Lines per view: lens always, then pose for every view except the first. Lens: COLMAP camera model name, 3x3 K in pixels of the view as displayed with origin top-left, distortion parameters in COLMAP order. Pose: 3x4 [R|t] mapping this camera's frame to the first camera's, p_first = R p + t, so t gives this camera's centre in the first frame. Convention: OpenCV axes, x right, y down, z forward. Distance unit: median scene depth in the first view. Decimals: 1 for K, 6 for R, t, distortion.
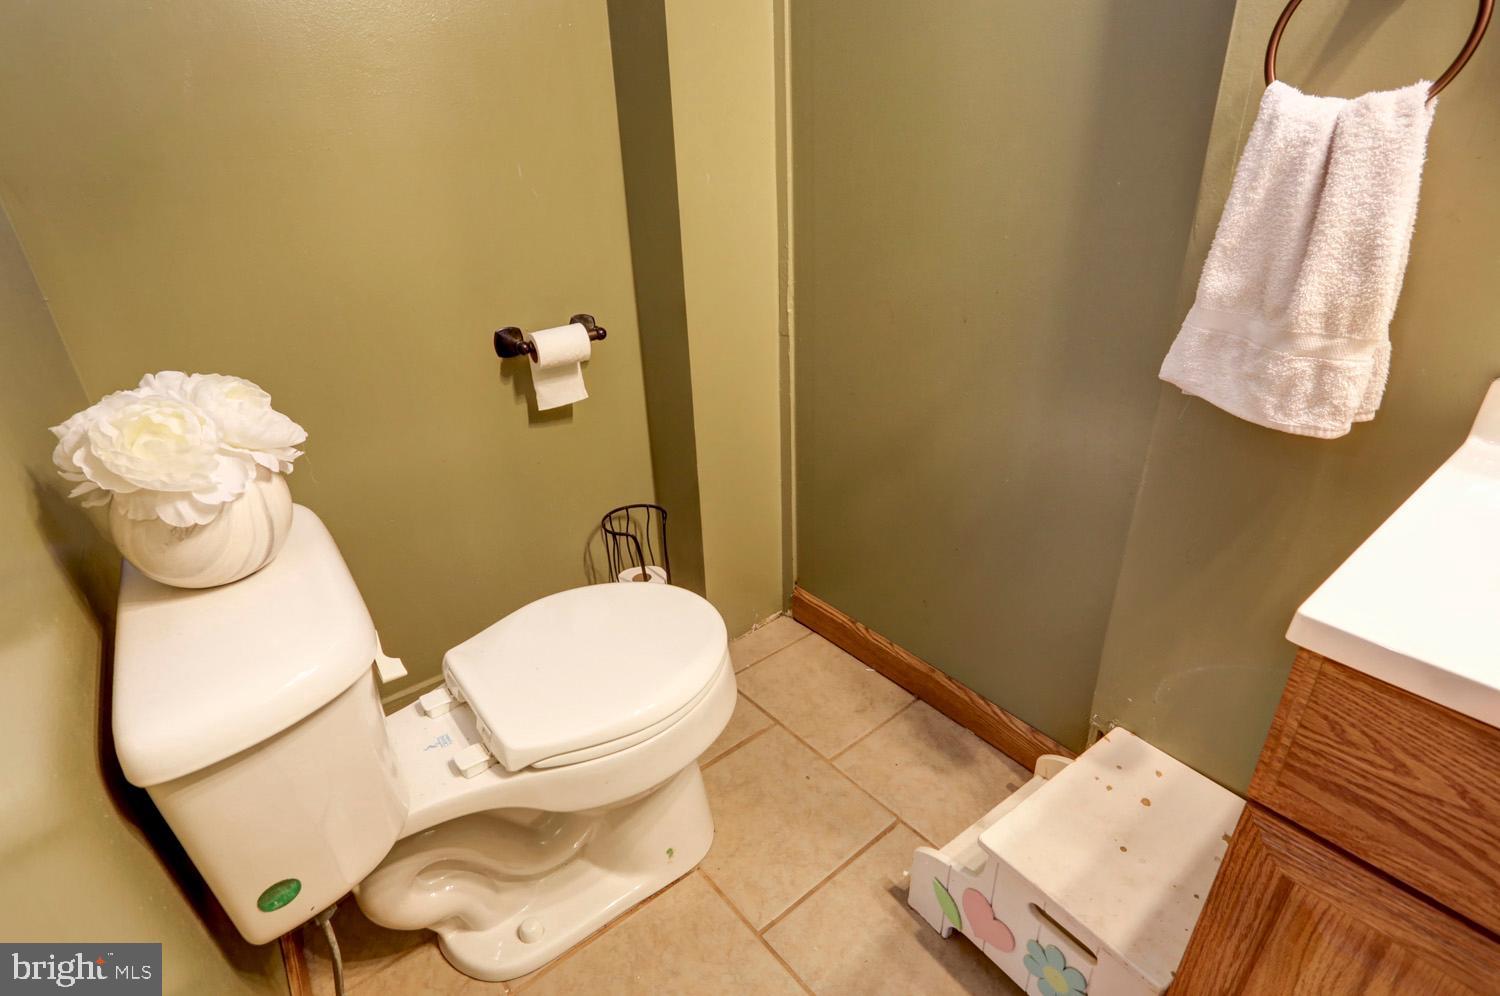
lens RADIAL K [[726.8, 0, 748.0], [0, 726.8, 498.4], [0, 0, 1]] dist [-0.074112, 0.032600]
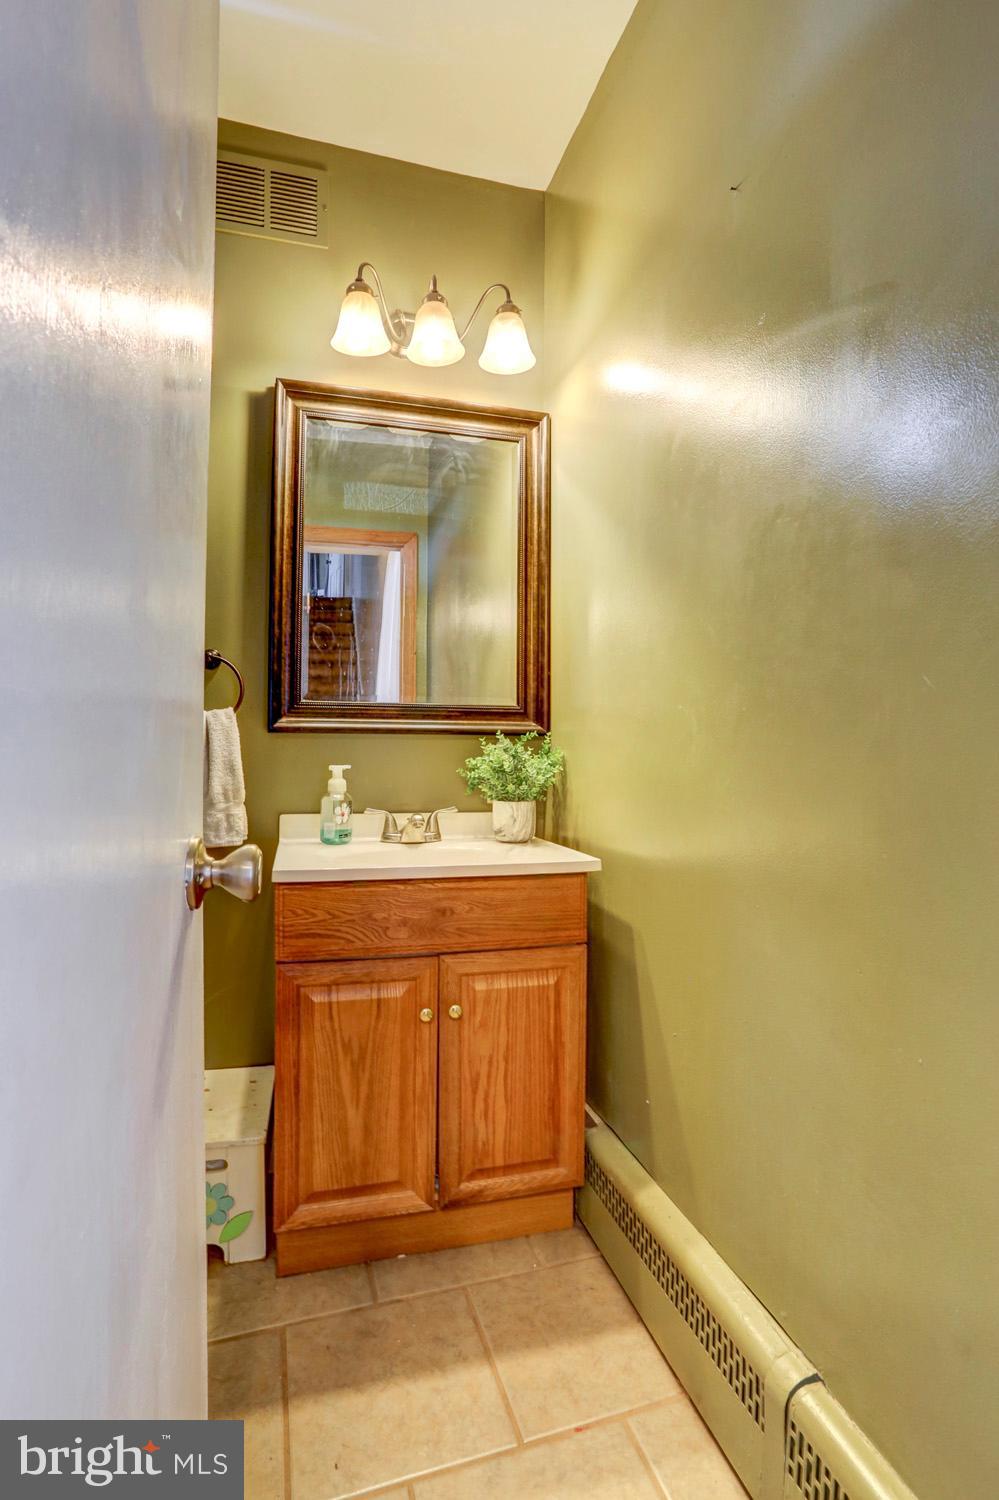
lens RADIAL K [[726.8, 0, 499.5], [0, 726.8, 750.0], [0, 0, 1]] dist [-0.074112, 0.032600]
pose [[0.376356, 0.036387, 0.925760, -1.371307], [0.370395, 0.909991, -0.186347, 0.512939], [-0.849214, 0.413029, 0.329003, -0.818742]]
